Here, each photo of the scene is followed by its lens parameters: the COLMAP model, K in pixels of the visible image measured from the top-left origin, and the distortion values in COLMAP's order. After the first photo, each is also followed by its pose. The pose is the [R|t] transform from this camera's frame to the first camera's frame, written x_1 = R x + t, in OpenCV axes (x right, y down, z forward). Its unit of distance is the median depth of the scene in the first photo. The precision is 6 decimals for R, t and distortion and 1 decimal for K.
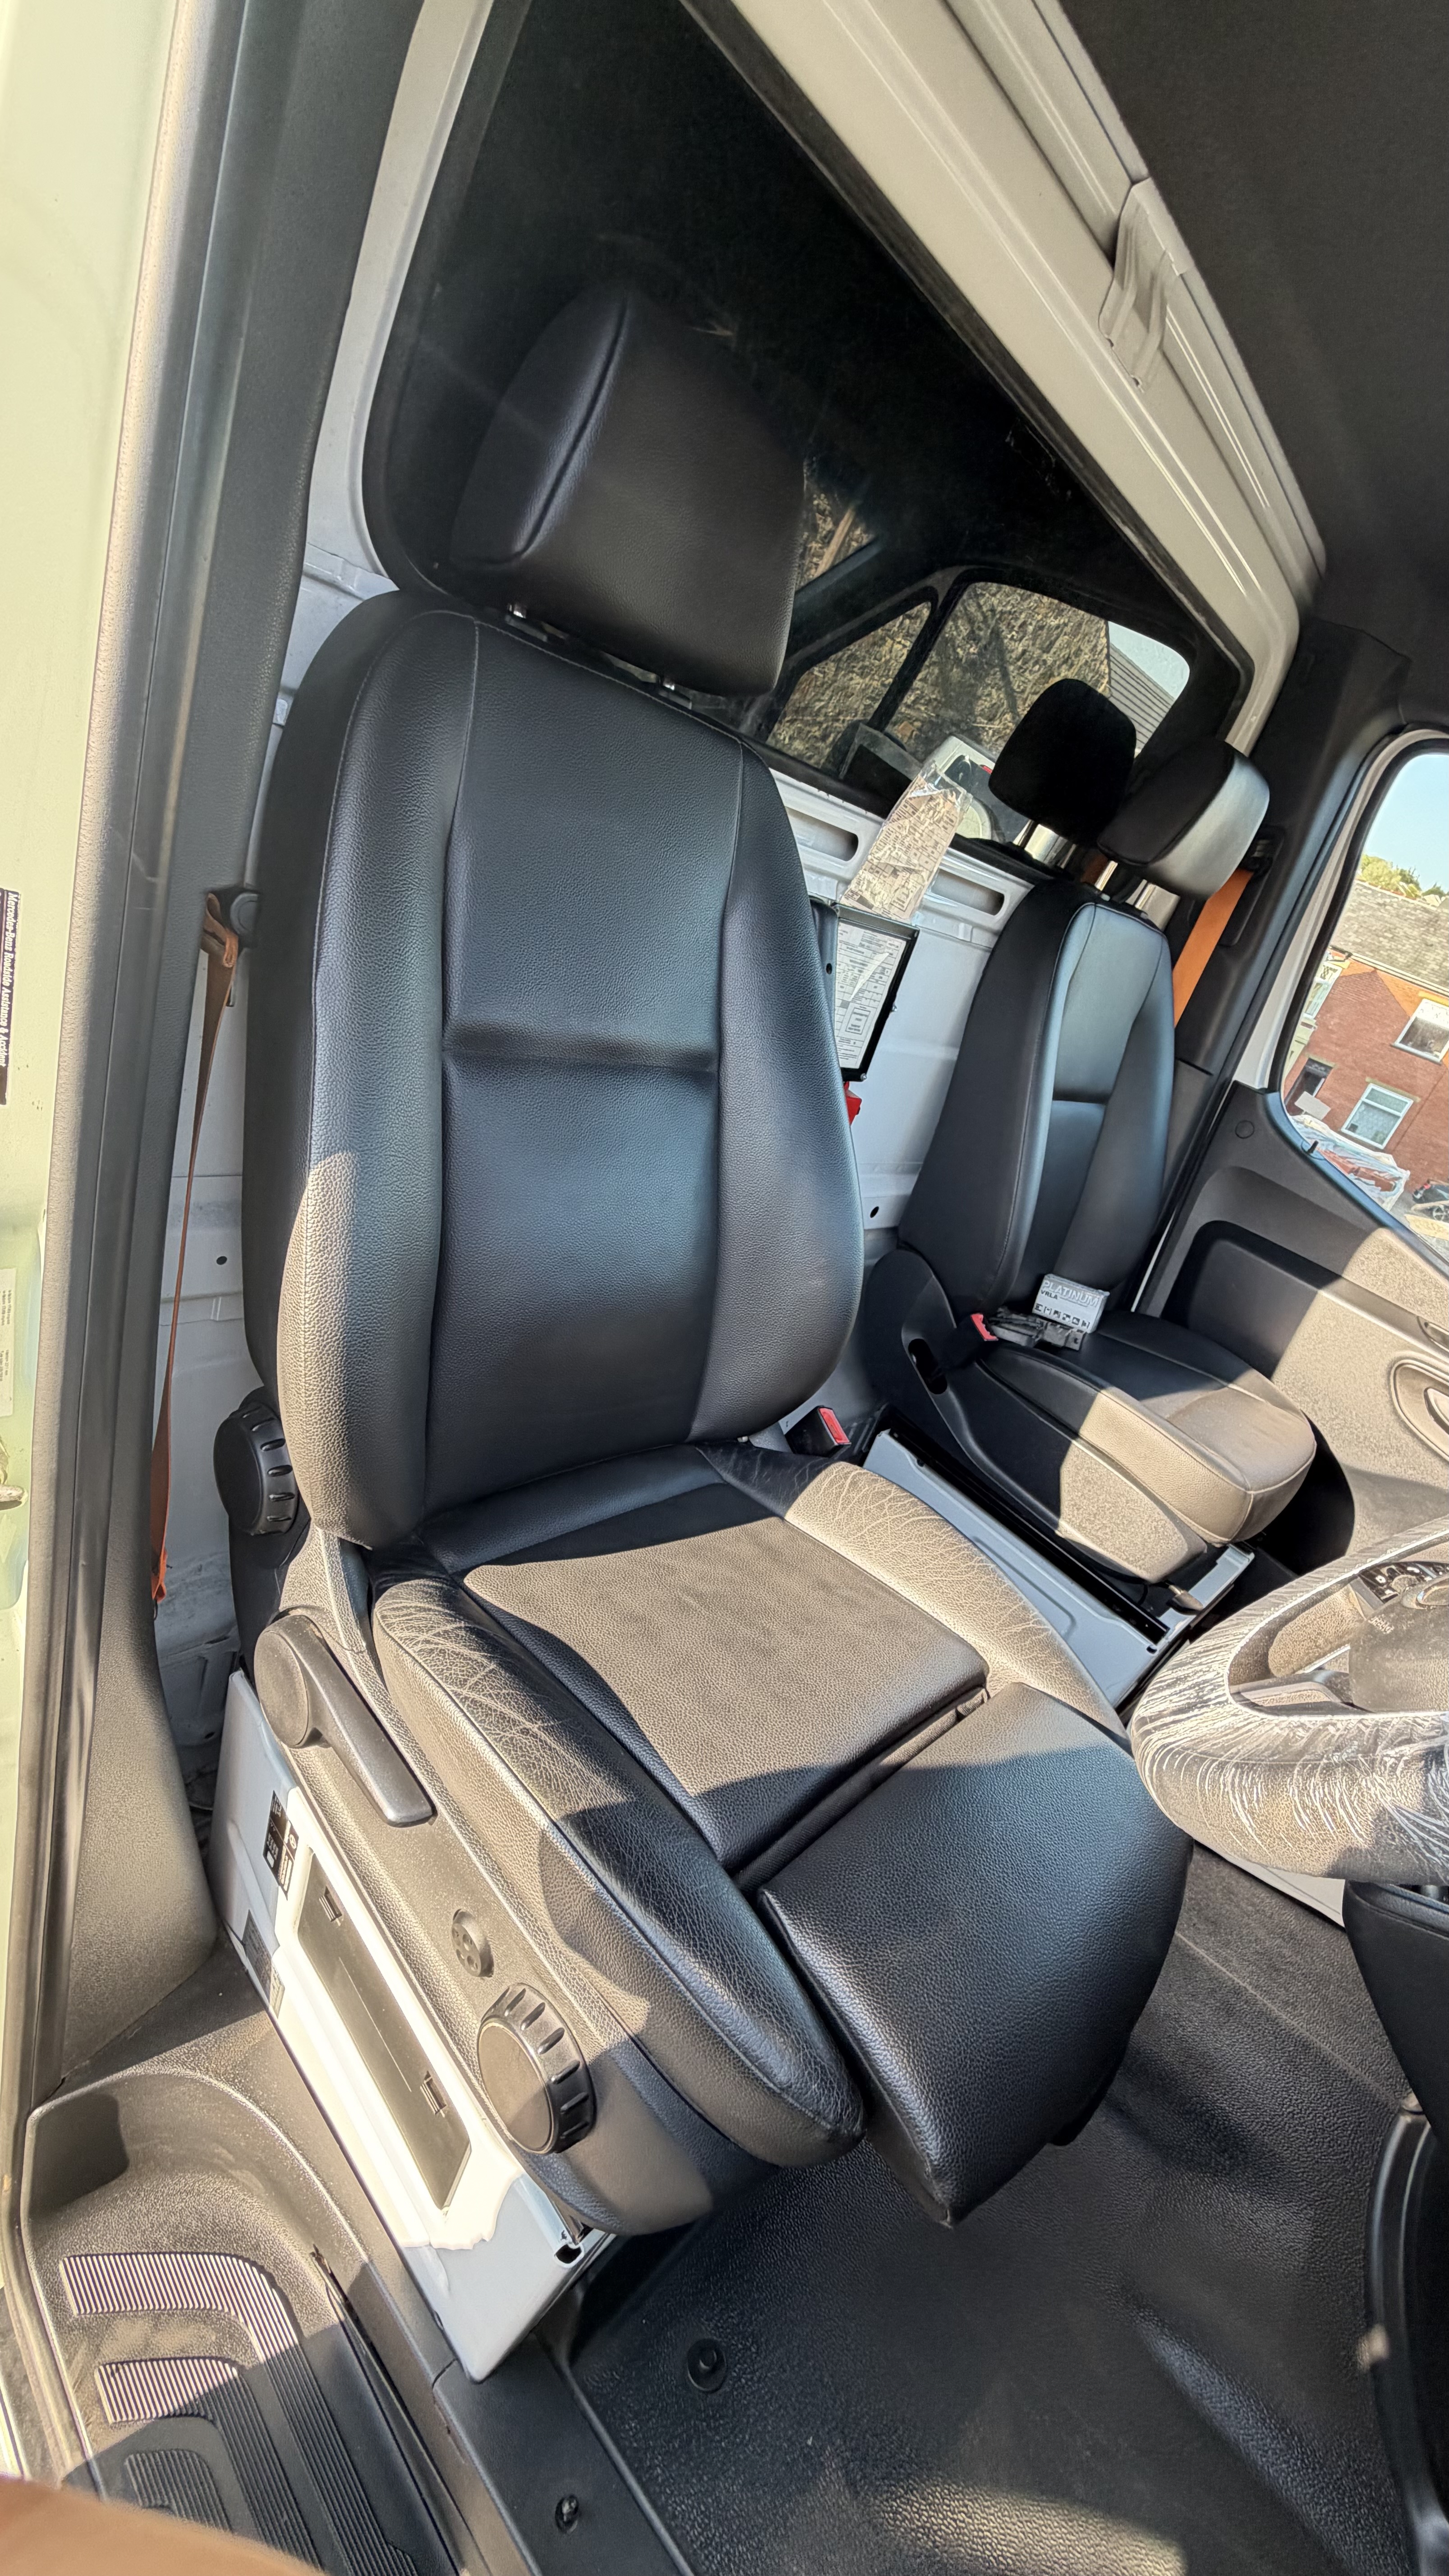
lens RADIAL K [[1019.4, 0, 727.9], [0, 1019.4, 1286.0], [0, 0, 1]] dist [-0.000003, 0.000159]
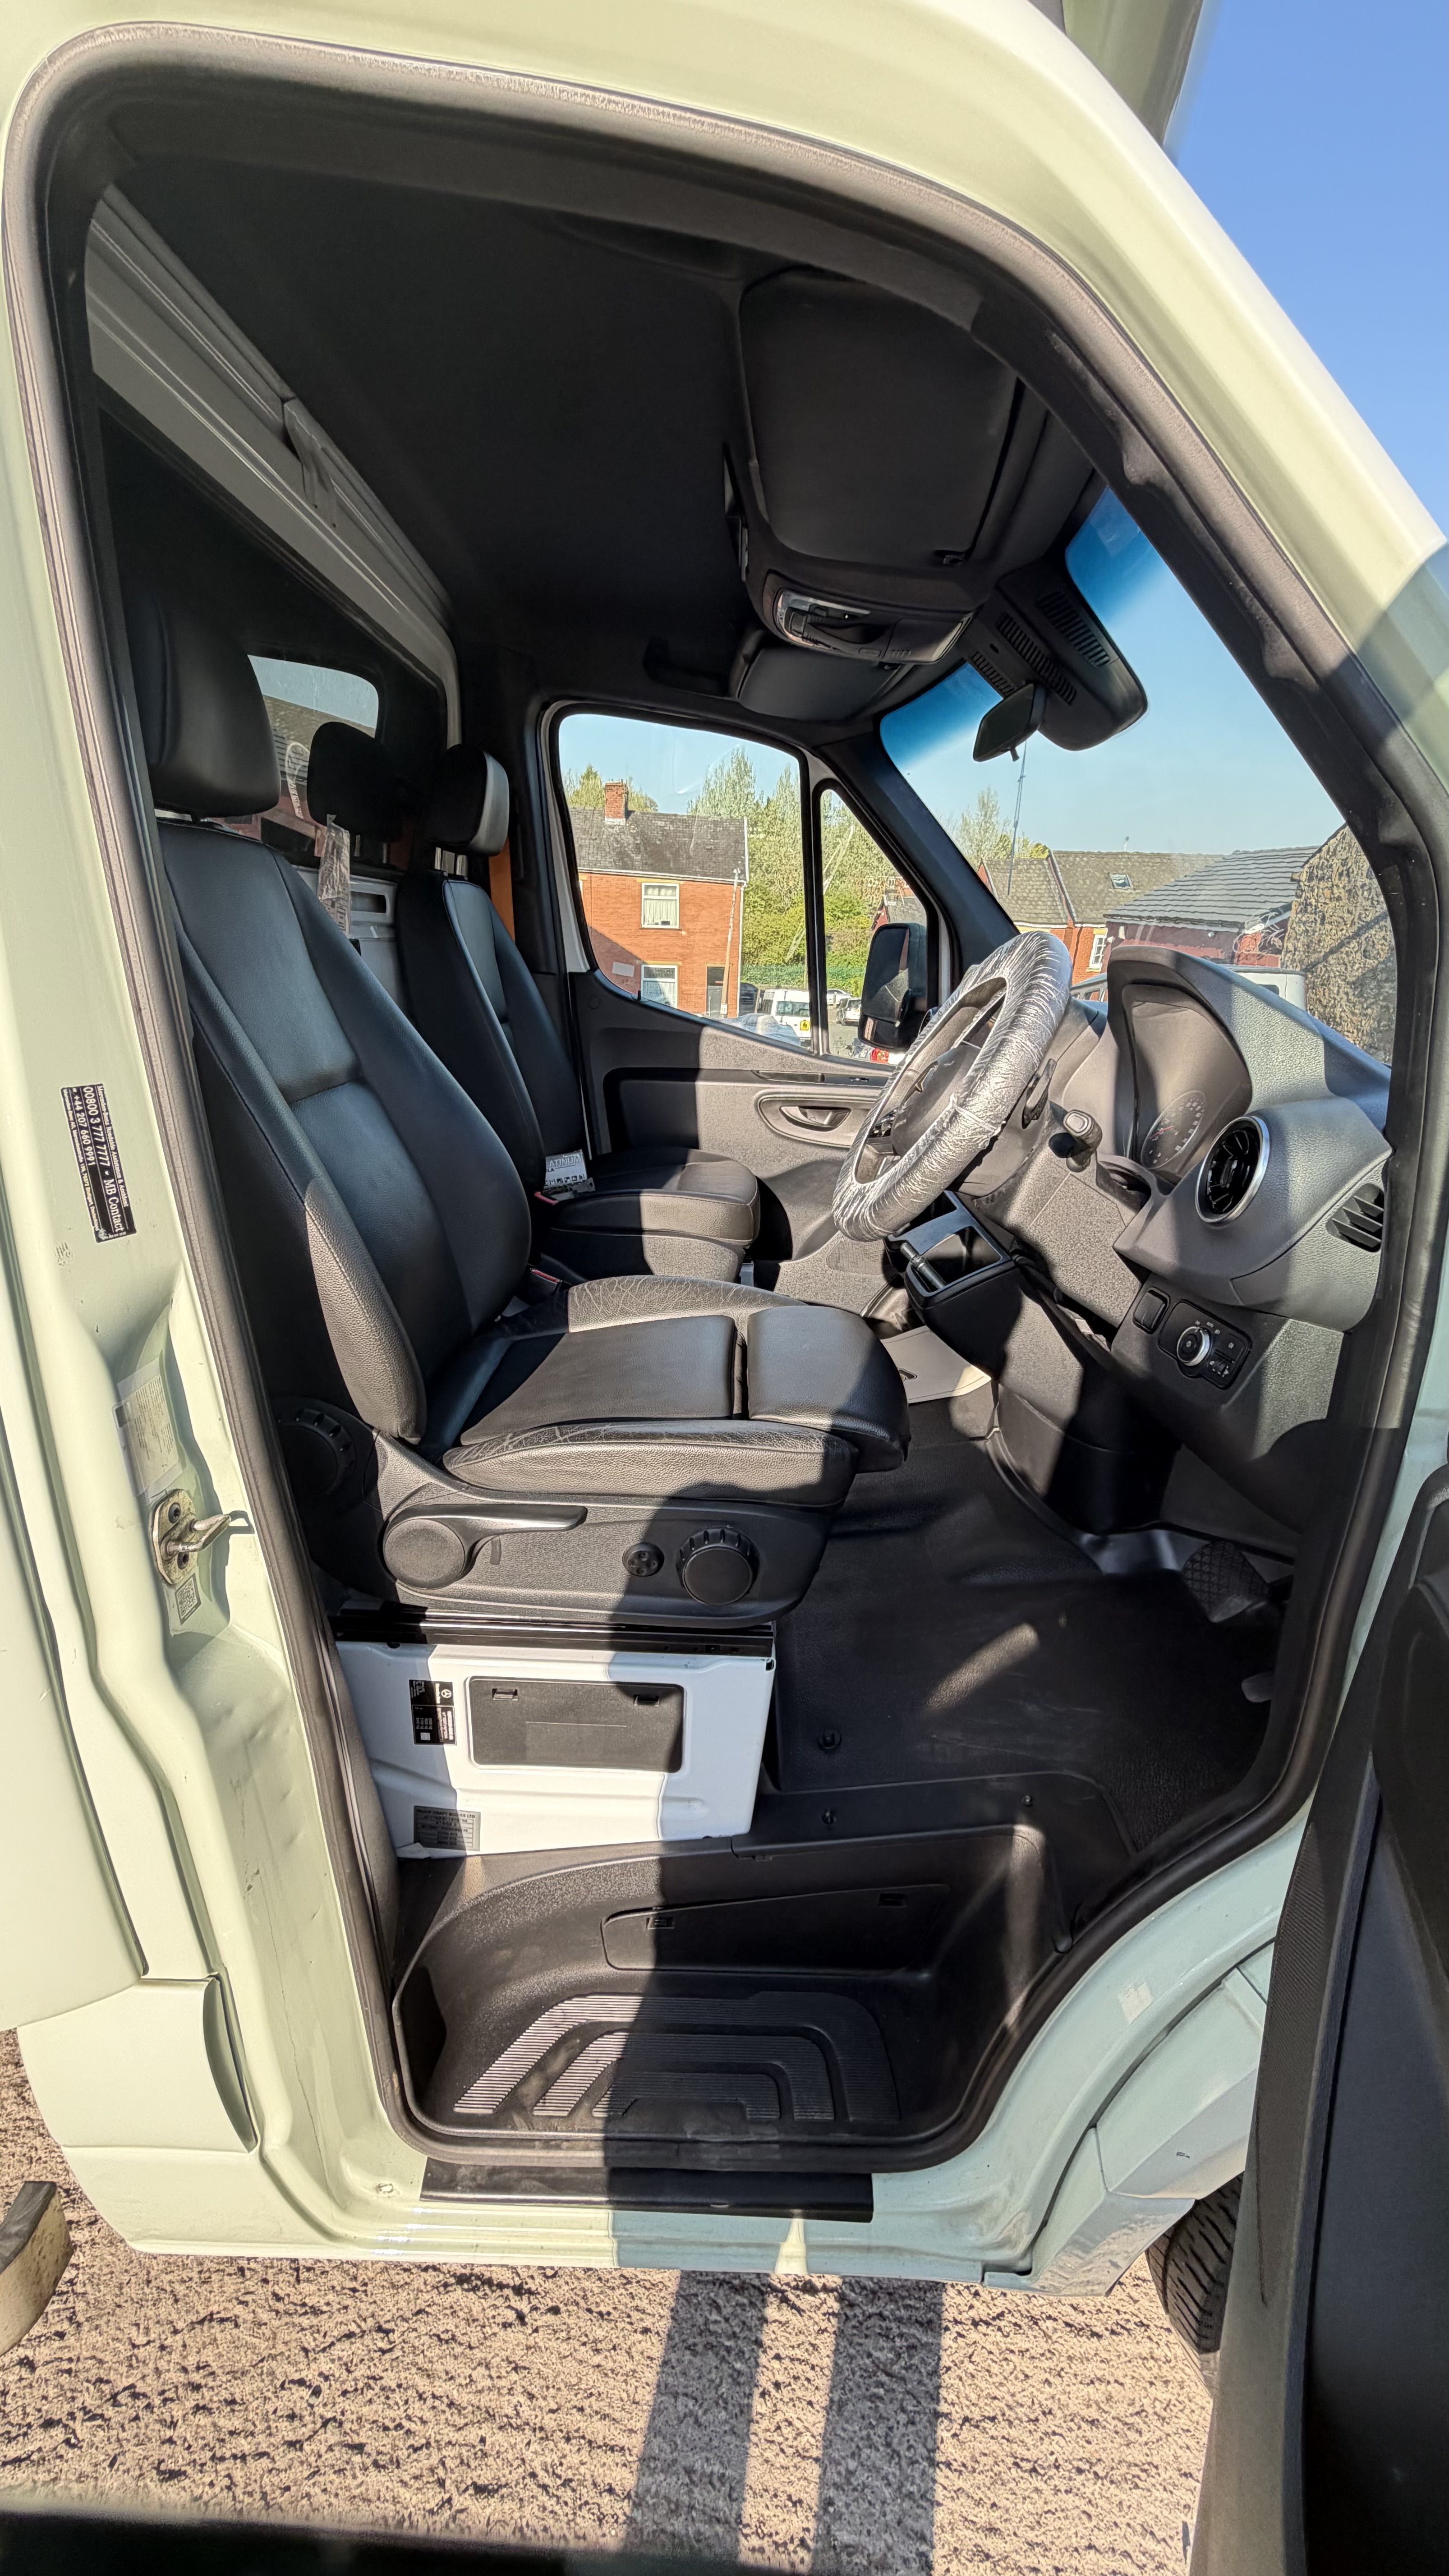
lens RADIAL K [[1019.4, 0, 723.8], [0, 1019.4, 1289.7], [0, 0, 1]] dist [-0.000003, 0.000159]
pose [[0.686865, -0.505625, 0.522072, -0.360271], [0.486772, 0.853463, 0.186155, 0.007277], [-0.539694, 0.126267, 0.832339, -0.234415]]
